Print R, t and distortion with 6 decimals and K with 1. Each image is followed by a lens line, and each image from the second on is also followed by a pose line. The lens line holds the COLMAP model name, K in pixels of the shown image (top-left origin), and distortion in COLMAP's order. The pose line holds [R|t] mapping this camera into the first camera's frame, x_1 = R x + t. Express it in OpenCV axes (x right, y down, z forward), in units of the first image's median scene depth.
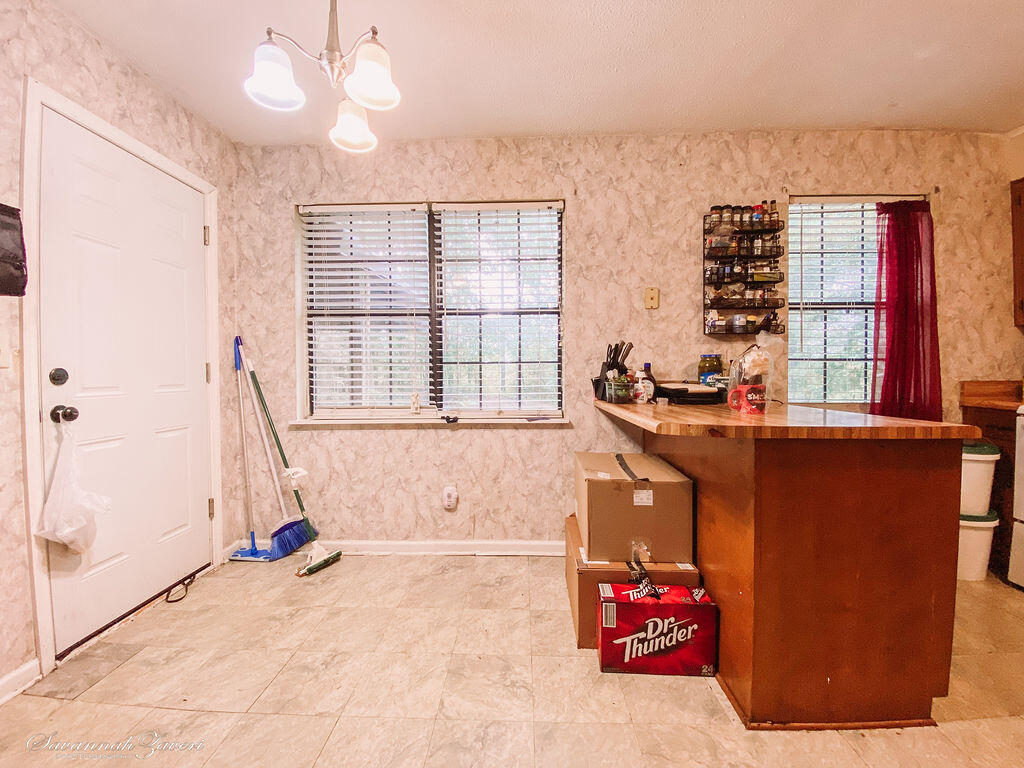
lens RADIAL K [[412.1, 0, 514.5], [0, 412.1, 384.8], [0, 0, 1]] dist [0.022028, -0.020437]
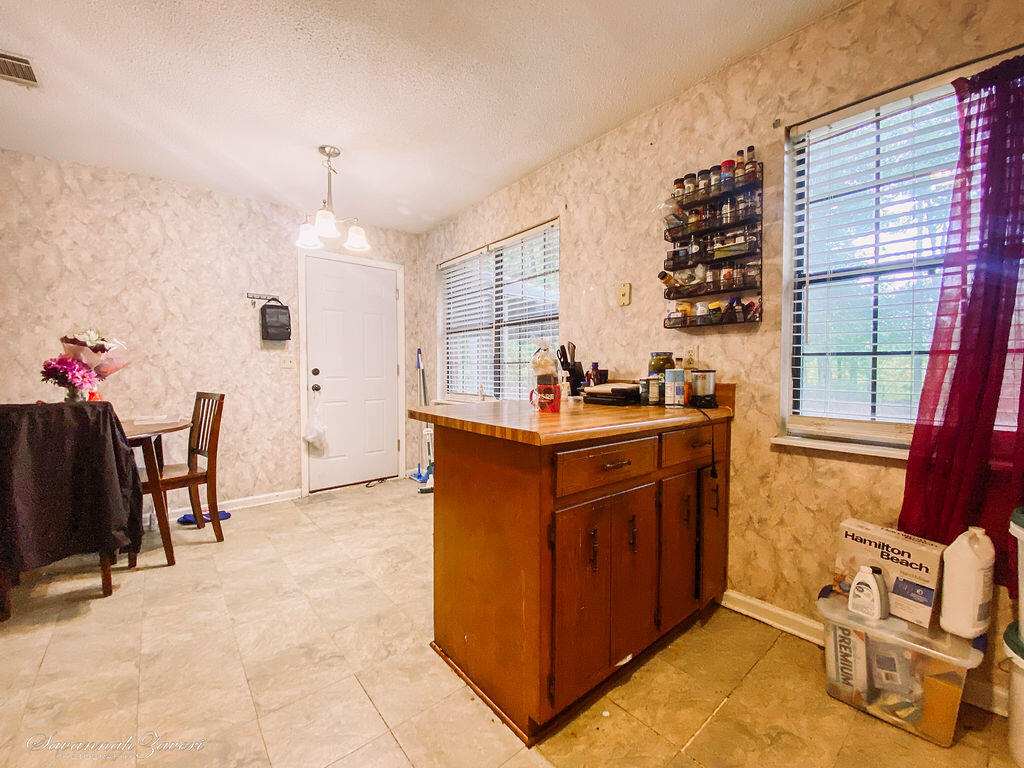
lens RADIAL K [[412.1, 0, 514.5], [0, 412.1, 384.8], [0, 0, 1]] dist [0.022028, -0.020437]
pose [[0.670490, 0.030597, -0.741287, 0.904129], [-0.019545, 0.999531, 0.023578, -0.016989], [0.741661, -0.001321, 0.670773, 0.165949]]
